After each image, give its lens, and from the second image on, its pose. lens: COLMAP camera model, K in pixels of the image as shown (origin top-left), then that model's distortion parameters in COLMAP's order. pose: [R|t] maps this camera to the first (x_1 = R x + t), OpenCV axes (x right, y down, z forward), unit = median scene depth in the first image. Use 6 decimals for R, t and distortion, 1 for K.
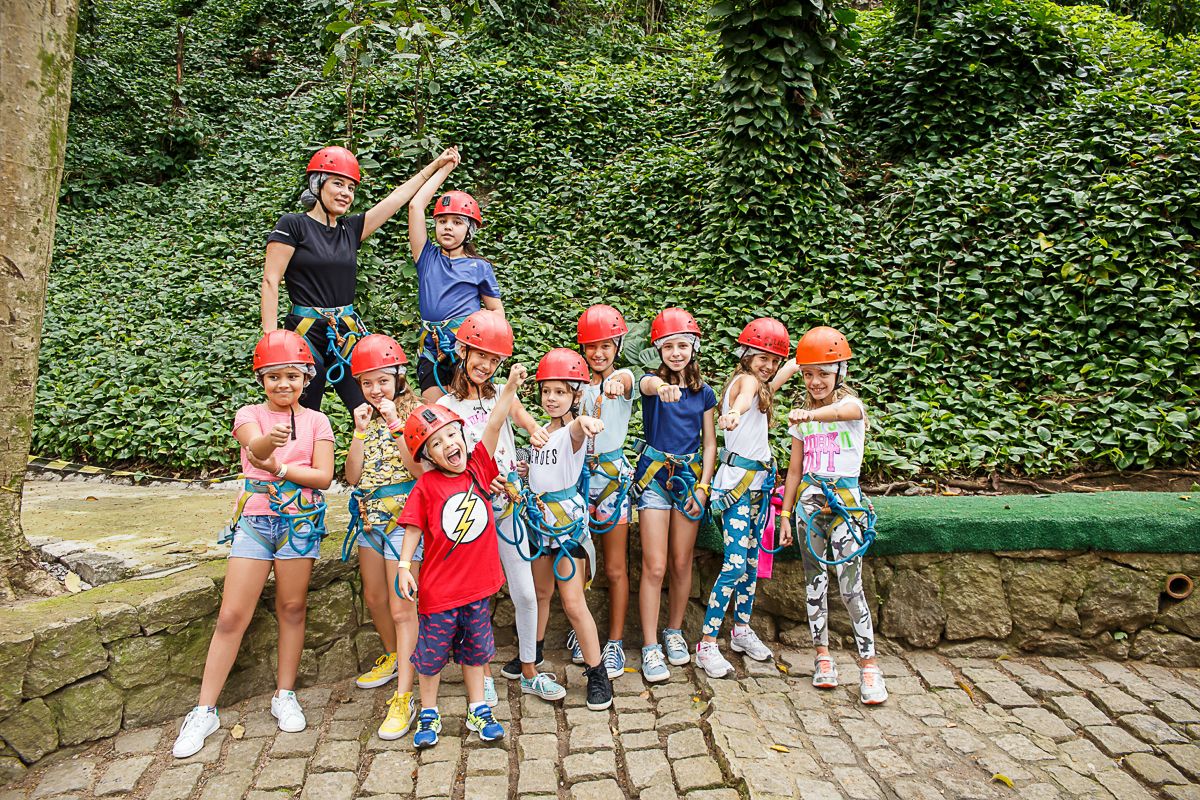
lens RADIAL K [[865.2, 0, 598.8], [0, 865.2, 397.0], [0, 0, 1]] dist [0.004177, 0.006342]
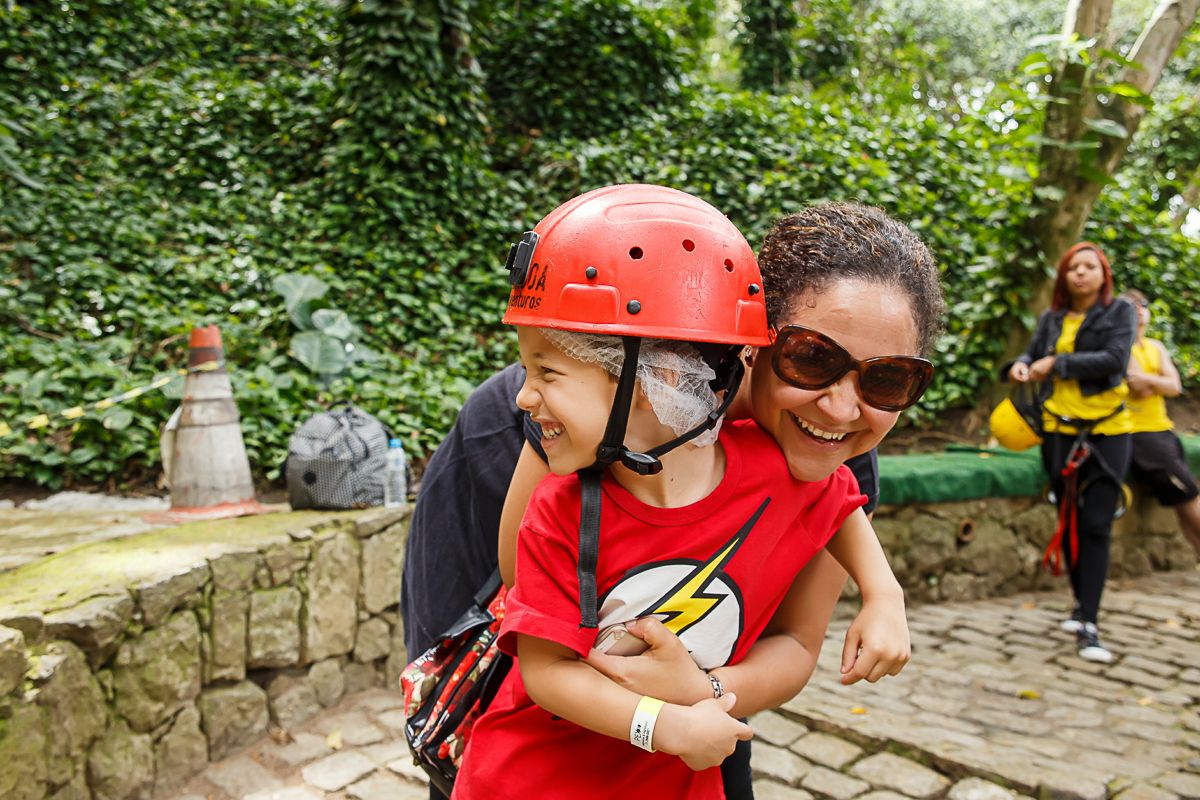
lens RADIAL K [[980.3, 0, 600.5], [0, 980.3, 403.1], [0, 0, 1]] dist [-0.000070, 0.020001]
pose [[0.805403, 0.007415, 0.592681, -0.227150], [0.005718, 0.999778, -0.020279, 0.038943], [-0.592700, 0.019722, 0.805182, 0.131336]]
